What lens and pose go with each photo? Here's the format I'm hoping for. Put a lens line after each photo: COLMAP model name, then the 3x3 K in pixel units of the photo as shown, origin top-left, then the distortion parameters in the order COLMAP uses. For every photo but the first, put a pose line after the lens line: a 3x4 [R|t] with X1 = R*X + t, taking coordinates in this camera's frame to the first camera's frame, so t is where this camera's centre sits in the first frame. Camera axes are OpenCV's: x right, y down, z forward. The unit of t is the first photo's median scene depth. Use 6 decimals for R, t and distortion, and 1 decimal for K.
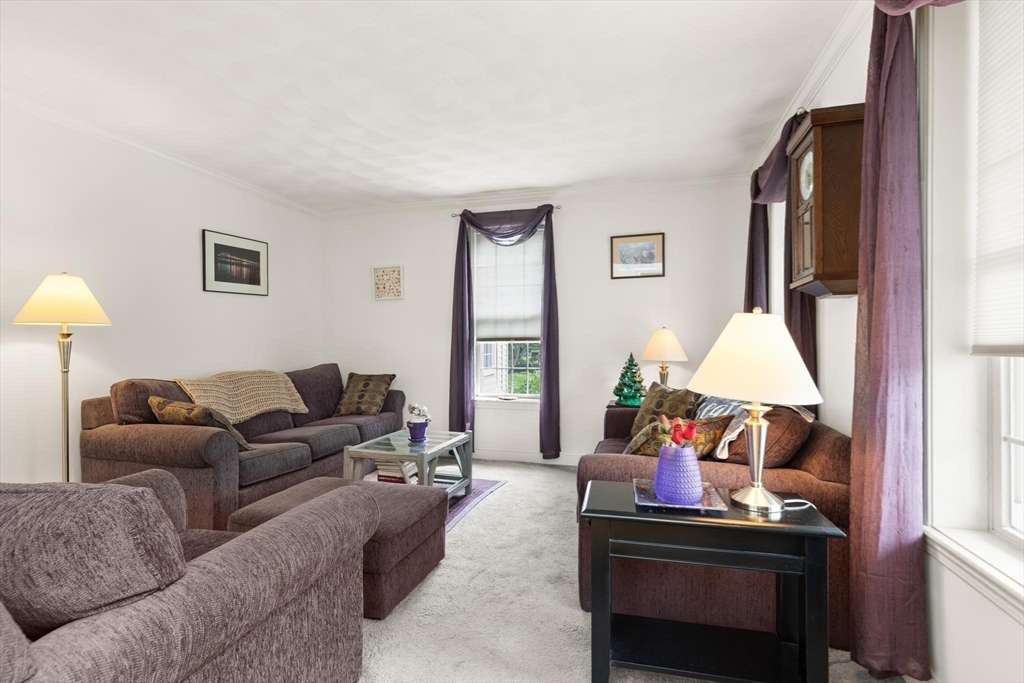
lens RADIAL K [[467.5, 0, 516.7], [0, 467.5, 339.4], [0, 0, 1]] dist [0.005409, -0.000691]
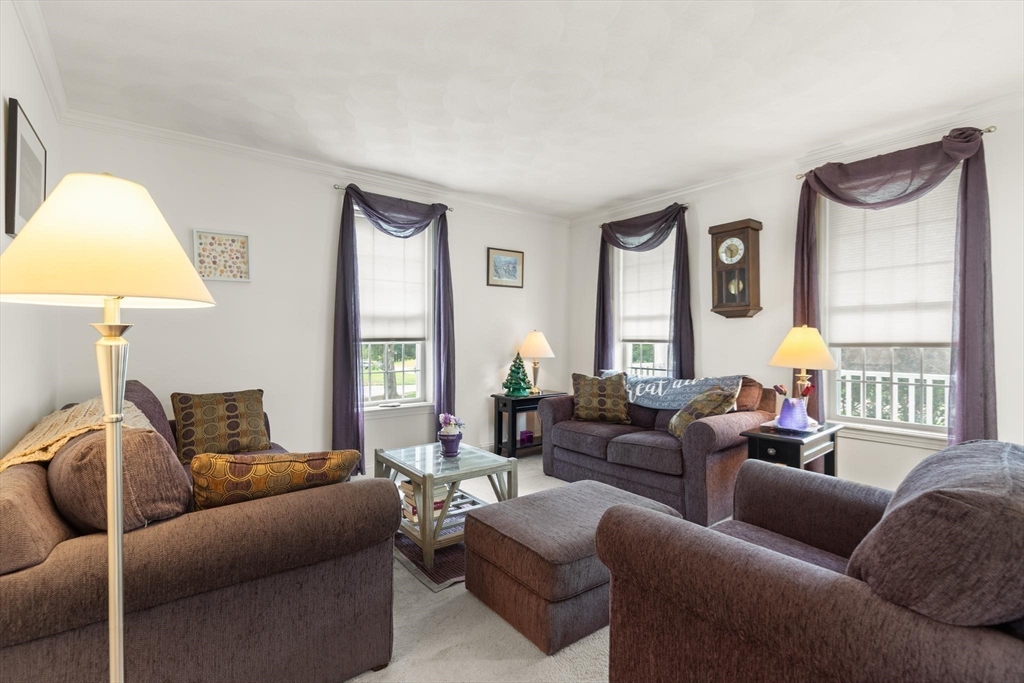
lens RADIAL K [[467.5, 0, 516.4], [0, 467.5, 339.6], [0, 0, 1]] dist [0.005409, -0.000691]
pose [[0.590309, 0.001708, 0.807175, -0.649088], [-0.001891, 0.999998, -0.000734, -0.000551], [-0.807175, -0.001093, 0.590311, 0.289685]]
